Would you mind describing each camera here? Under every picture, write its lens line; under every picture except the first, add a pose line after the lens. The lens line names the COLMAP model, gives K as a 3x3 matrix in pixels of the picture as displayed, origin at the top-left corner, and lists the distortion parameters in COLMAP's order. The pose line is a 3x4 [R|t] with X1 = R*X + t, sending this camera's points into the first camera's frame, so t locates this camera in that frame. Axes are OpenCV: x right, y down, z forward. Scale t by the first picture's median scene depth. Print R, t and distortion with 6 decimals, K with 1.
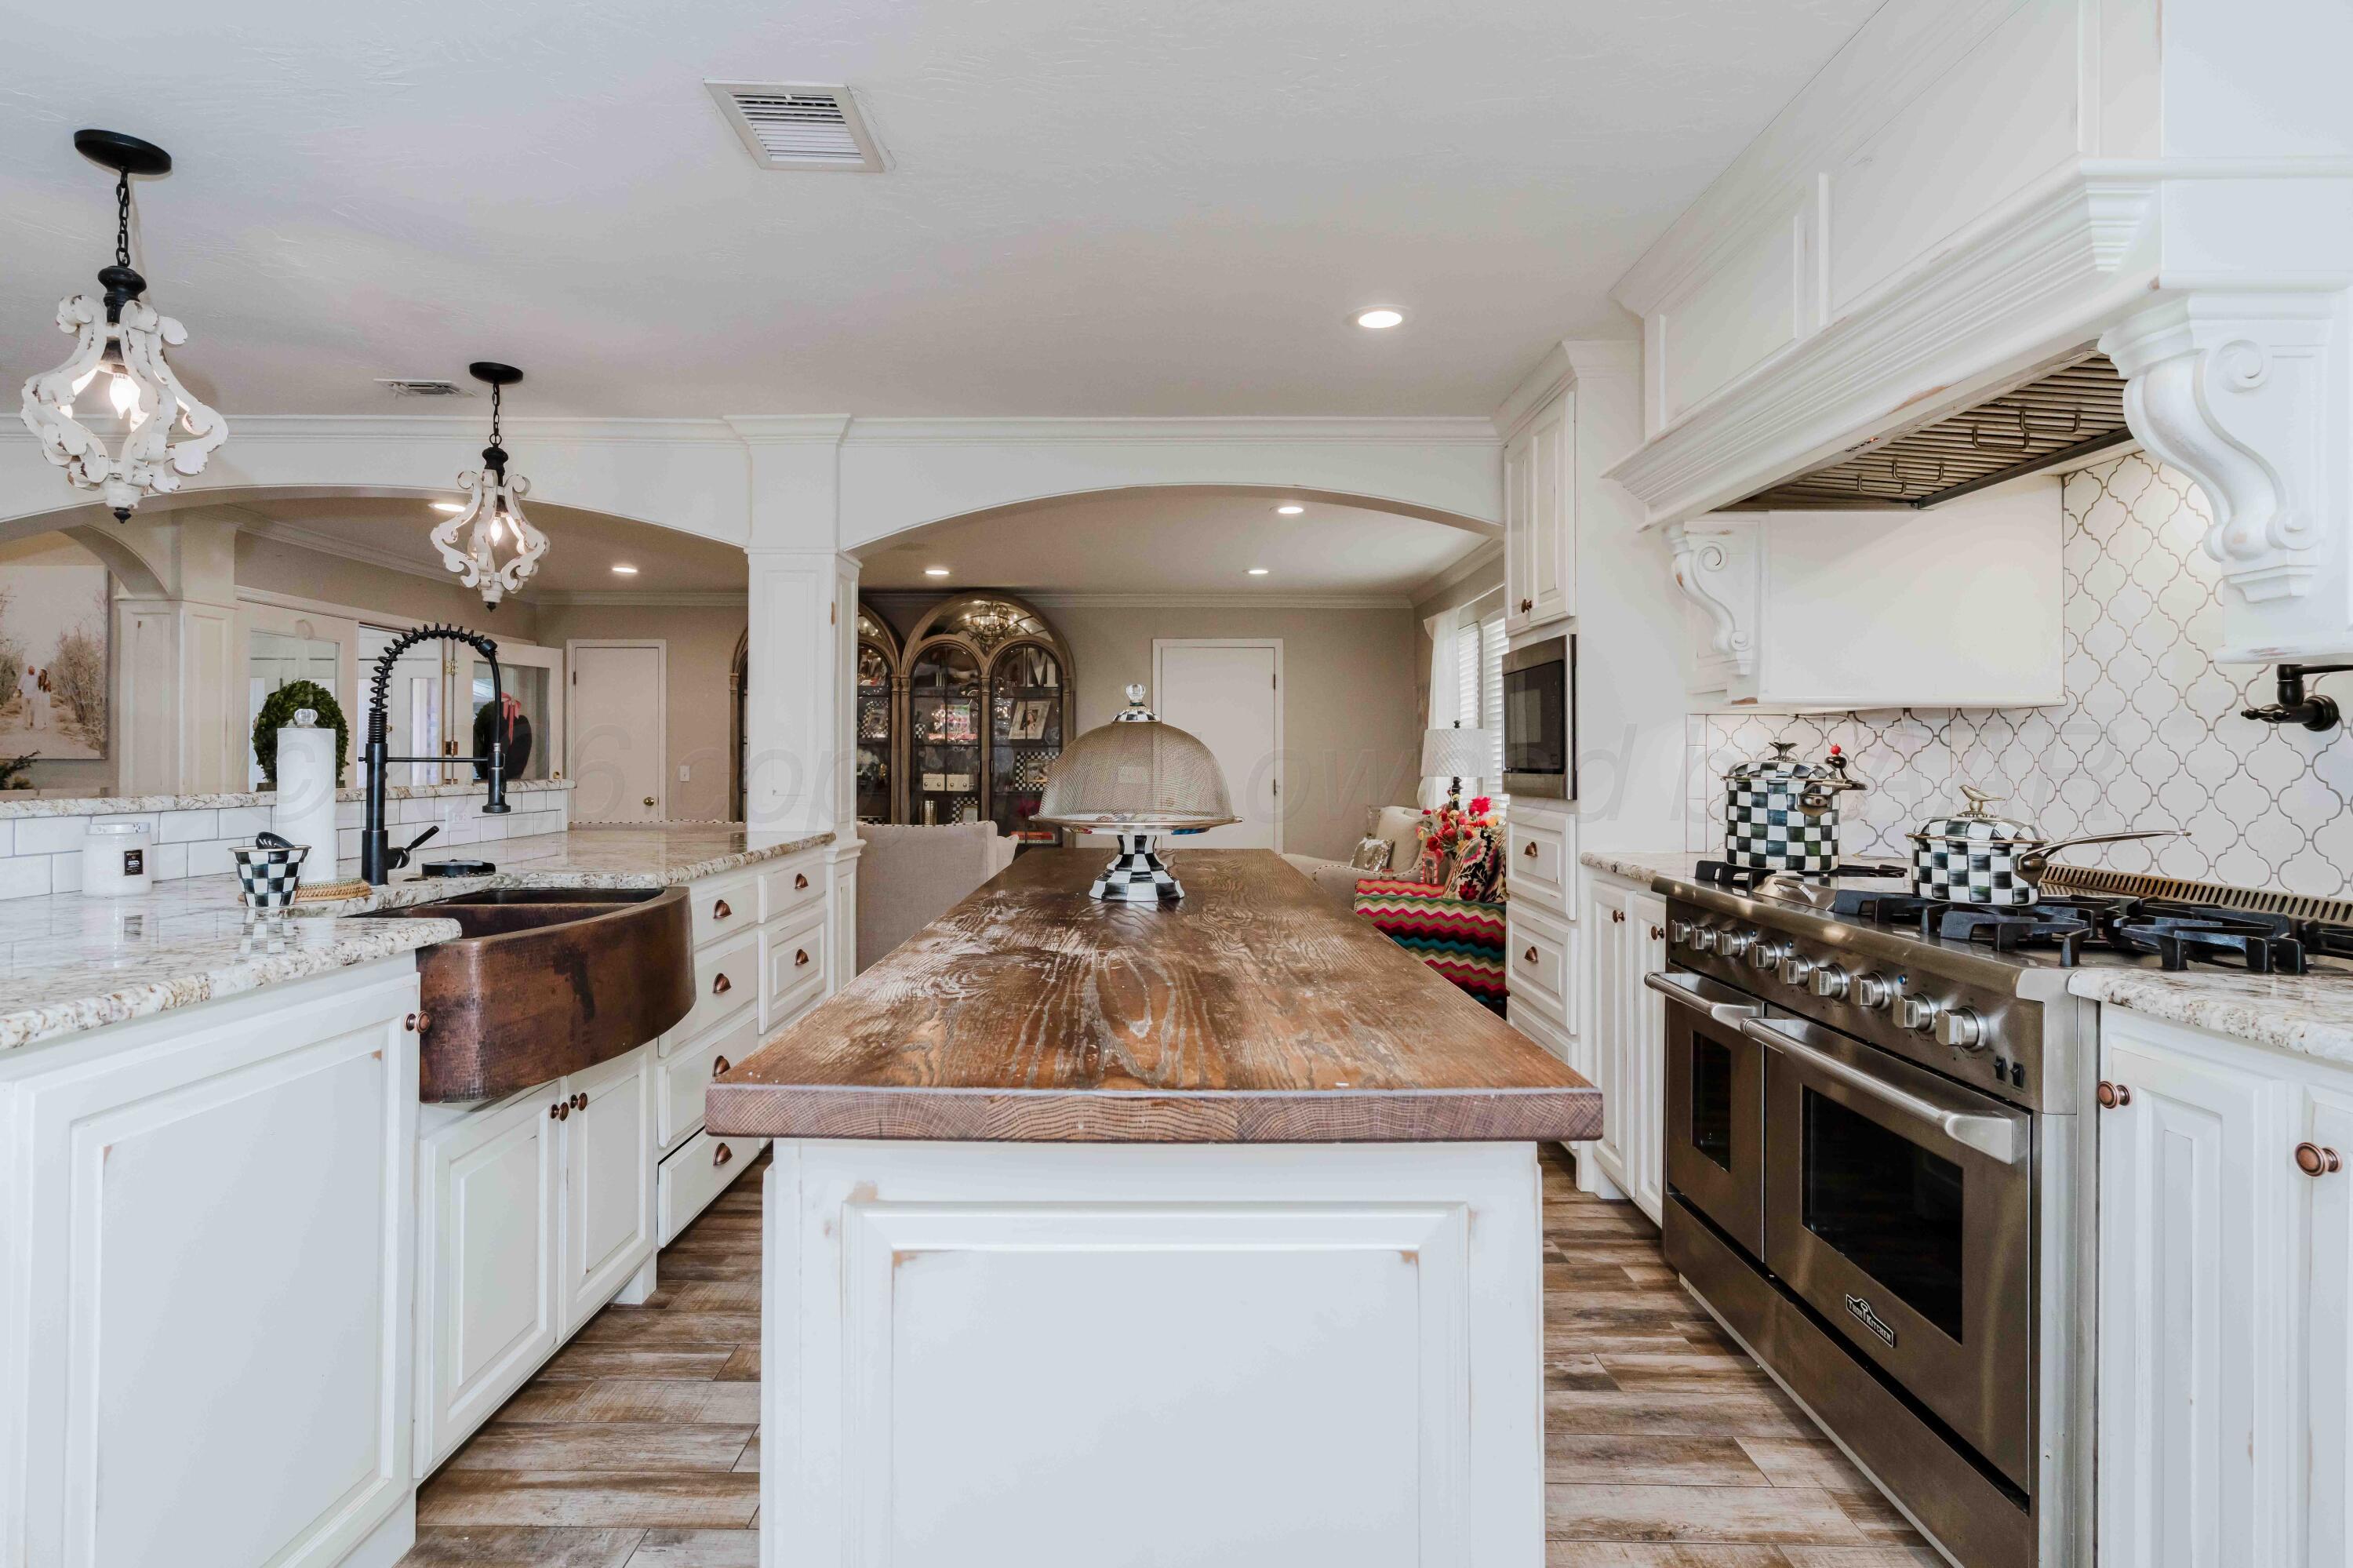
lens RADIAL K [[1184.6, 0, 1143.3], [0, 1184.6, 766.8], [0, 0, 1]] dist [0.000173, 0.001991]
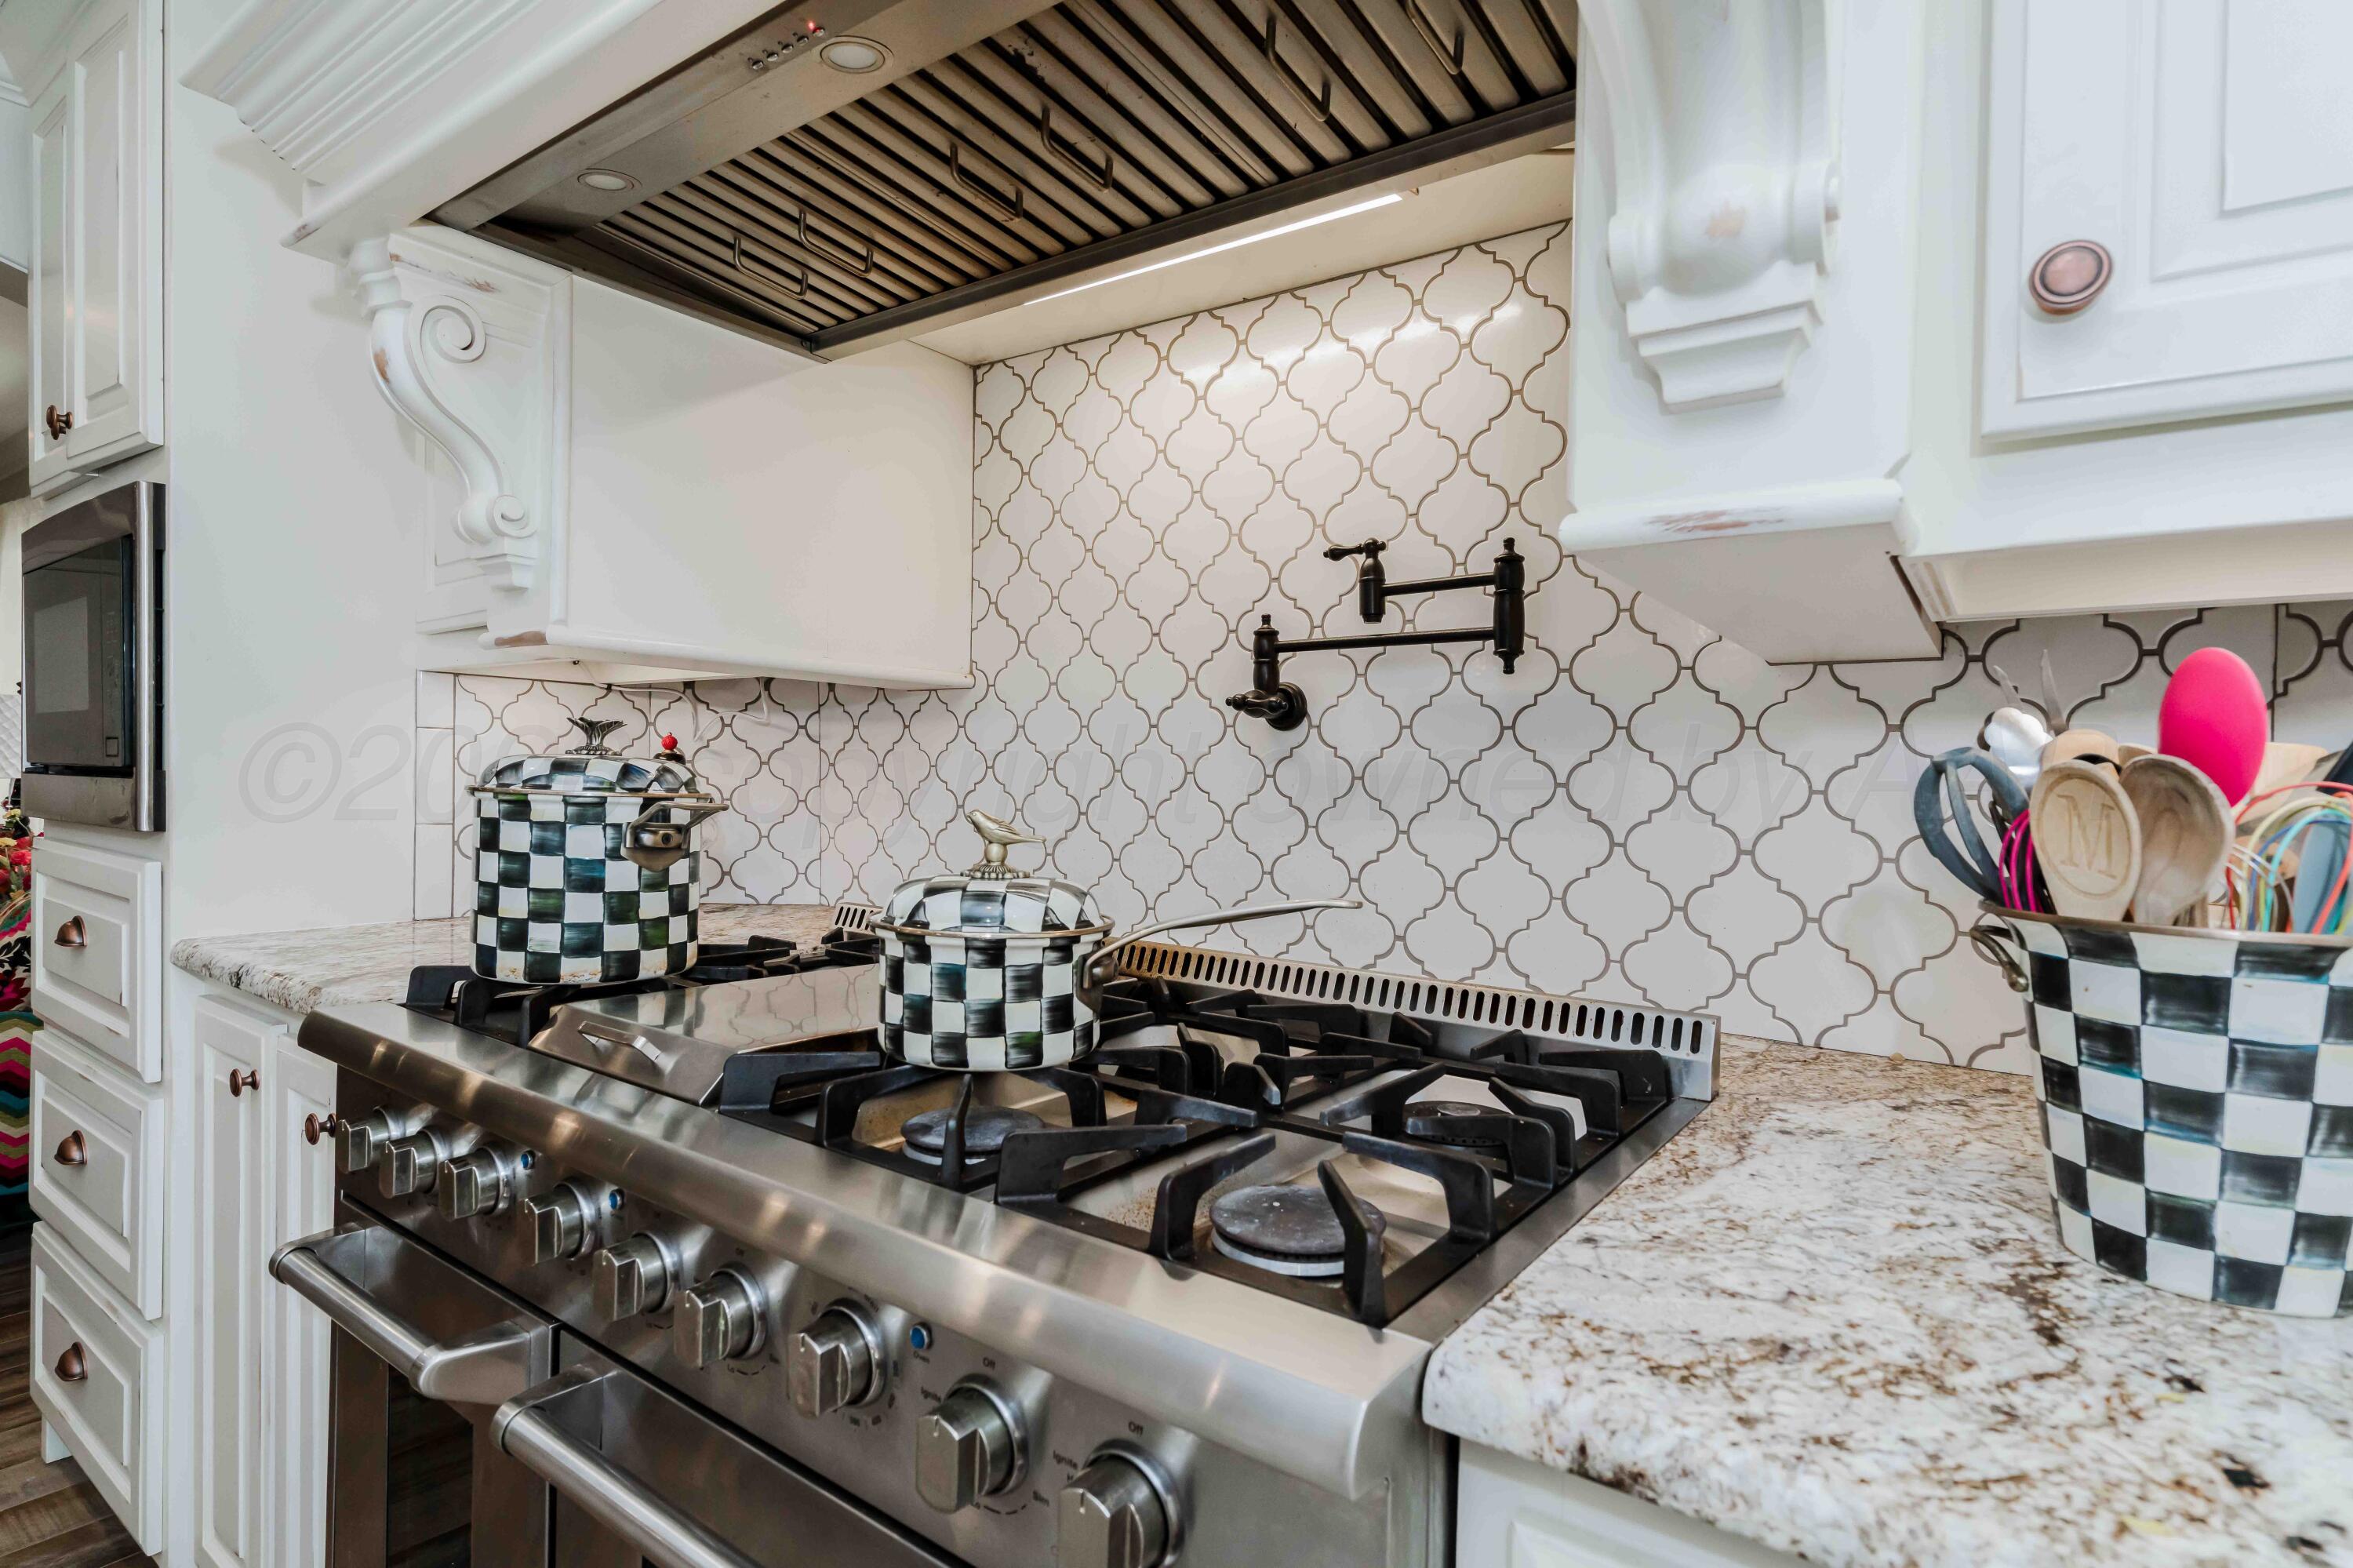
lens RADIAL K [[1174.8, 0, 1170.0], [0, 1174.8, 790.5], [0, 0, 1]] dist [0.000336, 0.001230]
pose [[0.569373, -0.003041, 0.822073, 0.278368], [-0.012788, 0.999839, 0.012556, 0.000108], [-0.821980, -0.017662, 0.569243, 0.533579]]
